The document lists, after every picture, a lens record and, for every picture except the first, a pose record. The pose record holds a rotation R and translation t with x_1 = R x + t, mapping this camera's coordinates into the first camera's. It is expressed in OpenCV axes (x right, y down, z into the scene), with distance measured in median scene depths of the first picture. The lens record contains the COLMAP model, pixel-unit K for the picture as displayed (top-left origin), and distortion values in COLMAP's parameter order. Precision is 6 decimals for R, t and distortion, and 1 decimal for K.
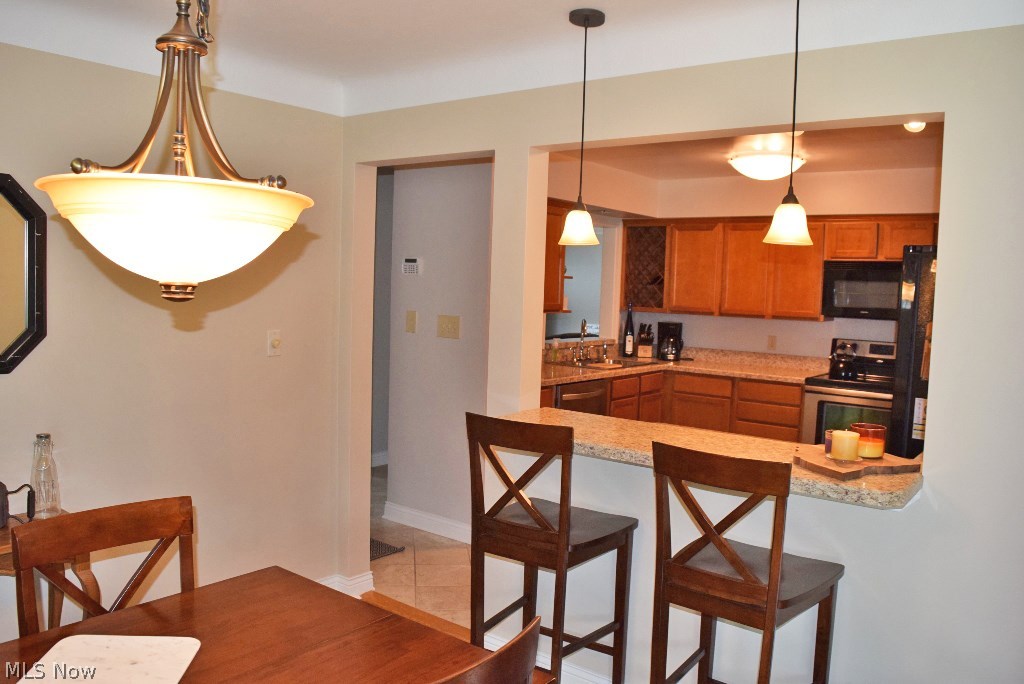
lens RADIAL K [[797.8, 0, 512.0], [0, 797.8, 342.0], [0, 0, 1]] dist [-0.123321, -0.000087]
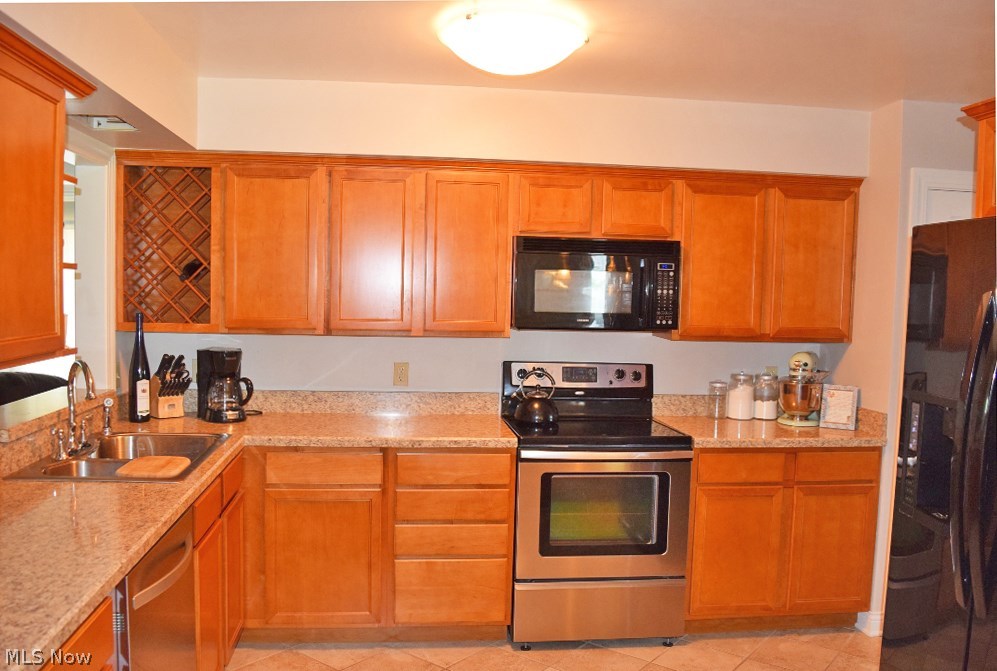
lens RADIAL K [[808.0, 0, 498.5], [0, 808.0, 335.5], [0, 0, 1]] dist [-0.134781, 0.000259]
pose [[0.702727, -0.055651, 0.709279, -0.047708], [0.049800, 0.998338, 0.028991, -0.040552], [-0.709714, 0.014950, 0.704331, 0.497311]]
